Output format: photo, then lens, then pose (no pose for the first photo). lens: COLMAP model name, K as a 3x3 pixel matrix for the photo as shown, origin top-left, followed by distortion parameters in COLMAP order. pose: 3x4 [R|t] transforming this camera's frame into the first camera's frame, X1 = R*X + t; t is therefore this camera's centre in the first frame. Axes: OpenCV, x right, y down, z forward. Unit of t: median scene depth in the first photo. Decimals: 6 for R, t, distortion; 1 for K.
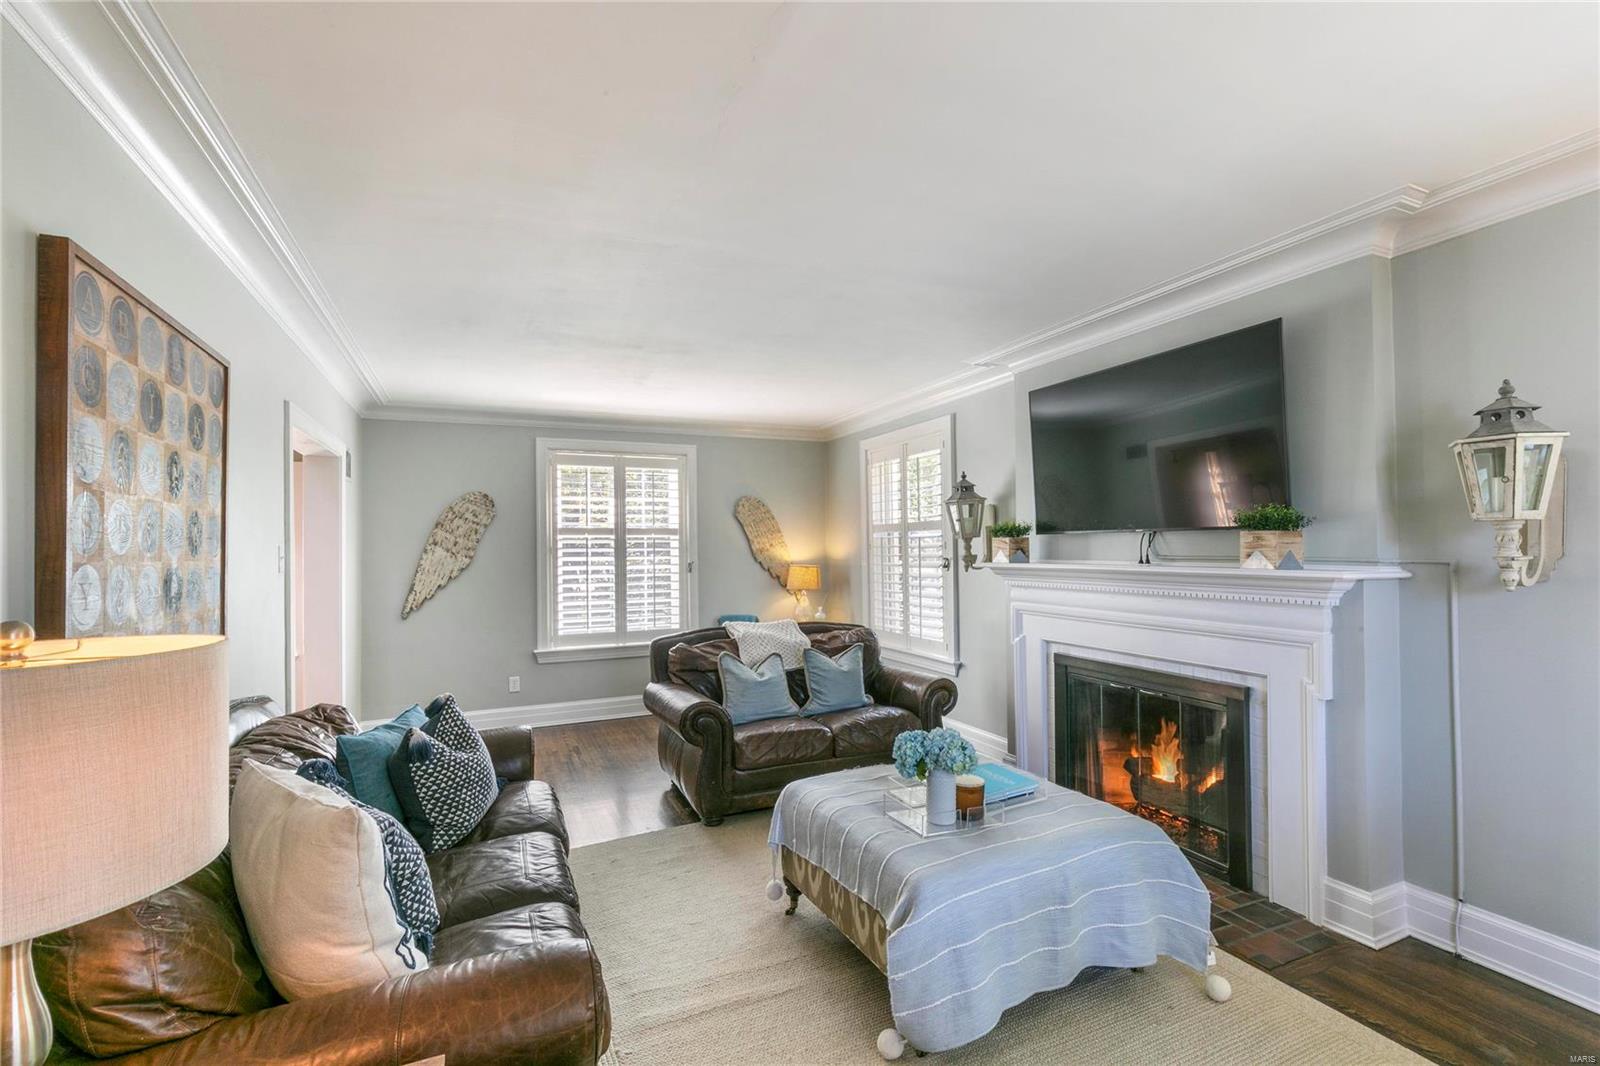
lens RADIAL K [[728.5, 0, 800.0], [0, 728.5, 533.0], [0, 0, 1]] dist [0.000070, -0.000050]
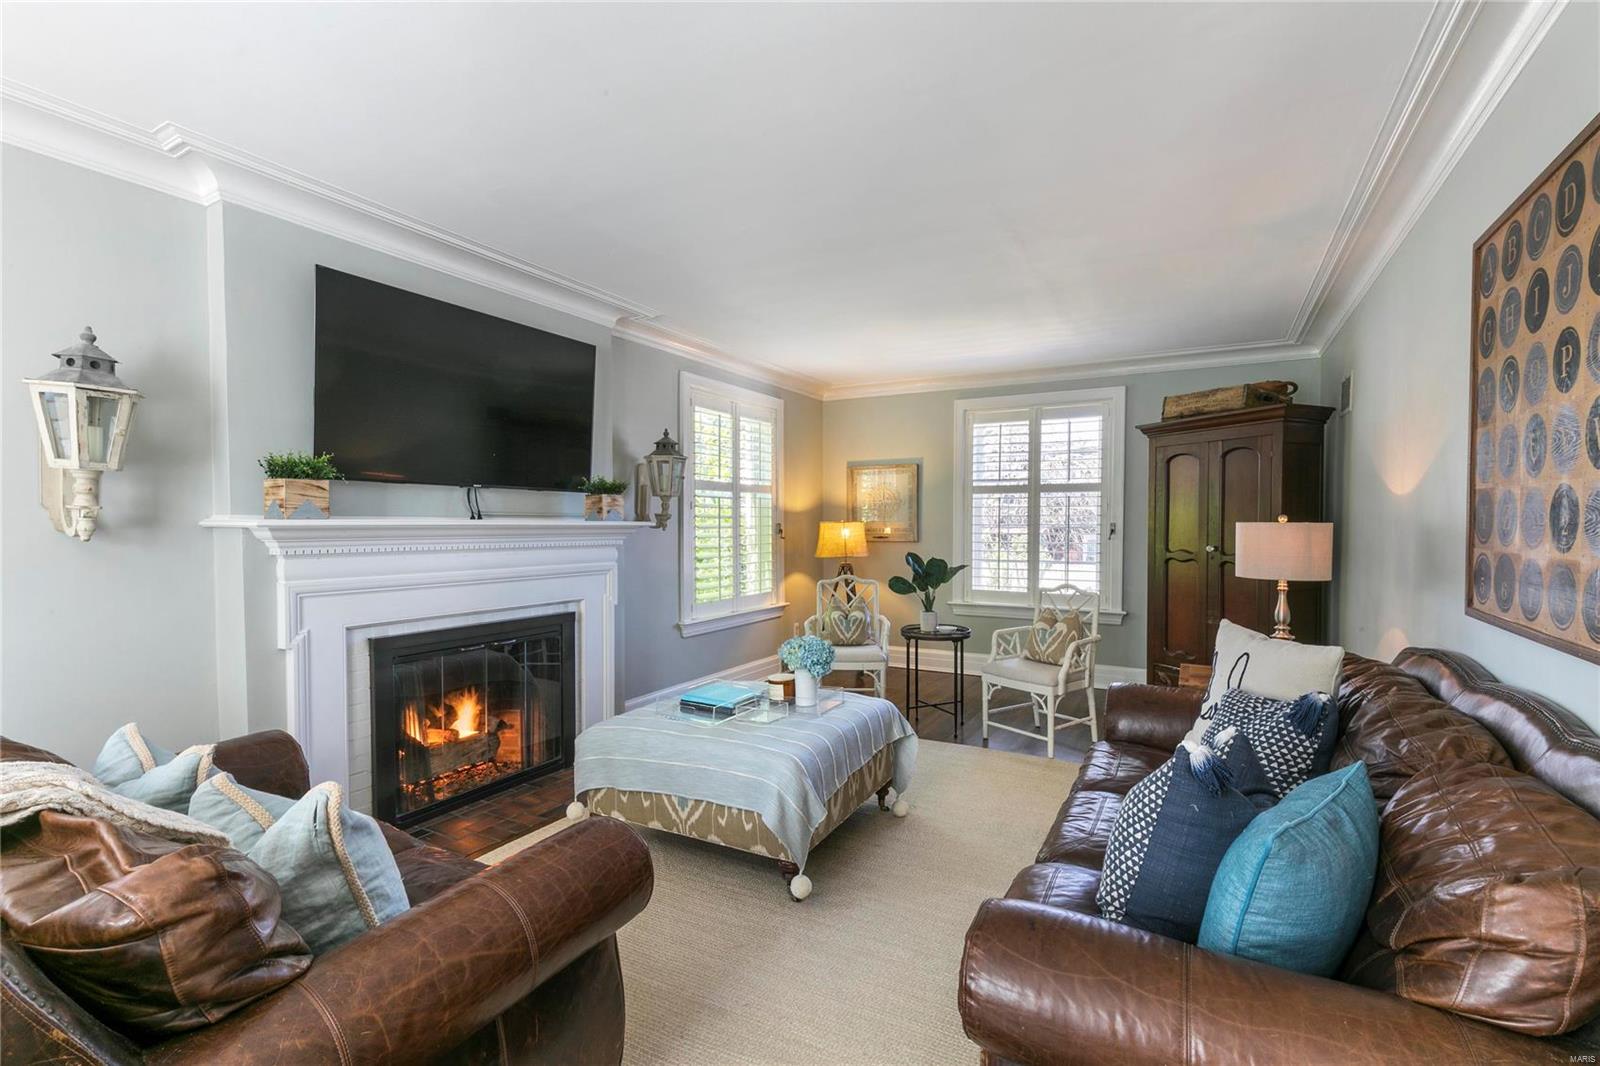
lens RADIAL K [[728.5, 0, 800.0], [0, 728.5, 533.0], [0, 0, 1]] dist [0.000070, -0.000050]
pose [[-0.606332, 0.000848, 0.795211, -0.677889], [-0.011482, 0.999886, -0.009821, 0.077202], [-0.795129, -0.015085, -0.606253, 1.465074]]
